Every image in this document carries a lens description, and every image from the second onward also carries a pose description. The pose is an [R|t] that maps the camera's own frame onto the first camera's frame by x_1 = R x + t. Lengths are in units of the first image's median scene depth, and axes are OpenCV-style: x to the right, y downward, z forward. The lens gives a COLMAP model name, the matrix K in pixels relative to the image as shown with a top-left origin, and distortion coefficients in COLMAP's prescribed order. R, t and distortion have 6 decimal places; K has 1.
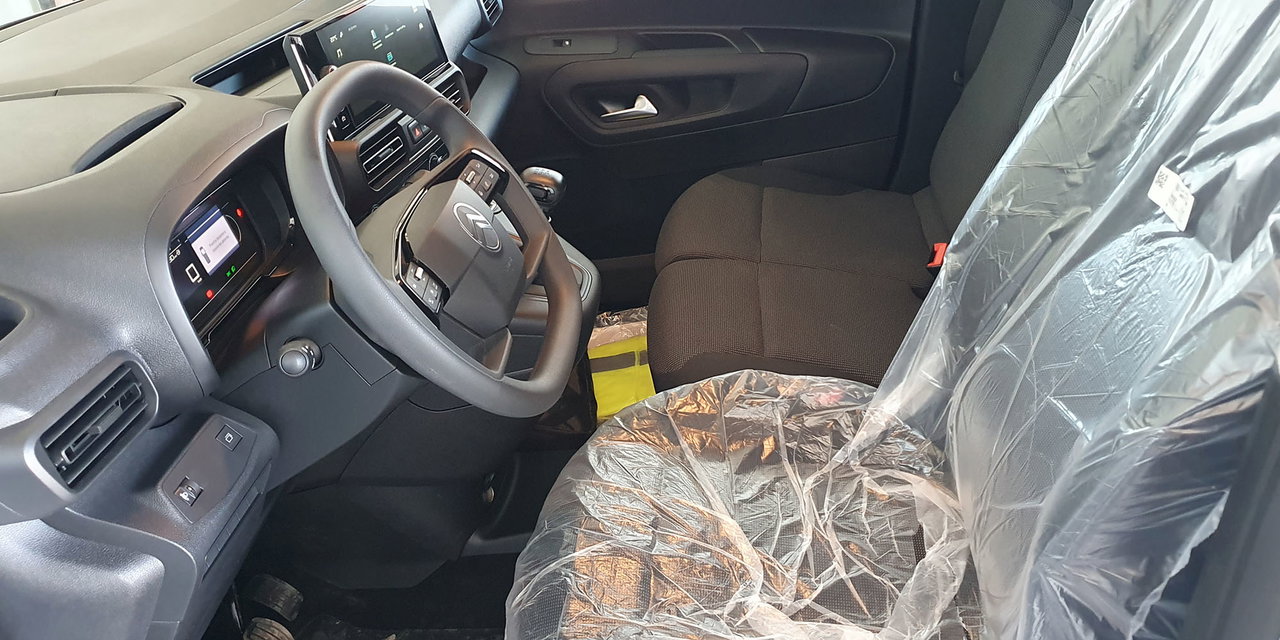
lens RADIAL K [[1065.5, 0, 640.0], [0, 1065.5, 320.0], [0, 0, 1]] dist [0.127686, -0.361922]
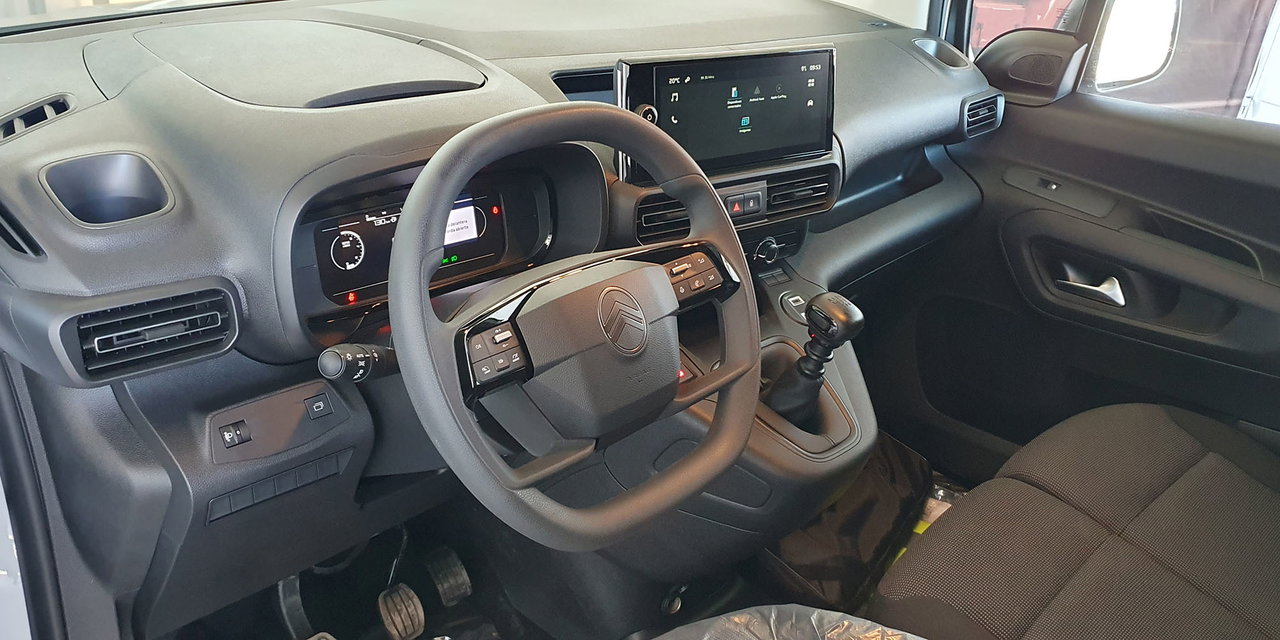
lens RADIAL K [[1065.5, 0, 640.0], [0, 1065.5, 320.0], [0, 0, 1]] dist [0.127686, -0.361922]
pose [[0.760568, 0.419369, -0.495646, 0.209335], [-0.446777, 0.891971, 0.069124, -0.113339], [0.471091, 0.168869, 0.865769, 0.197425]]
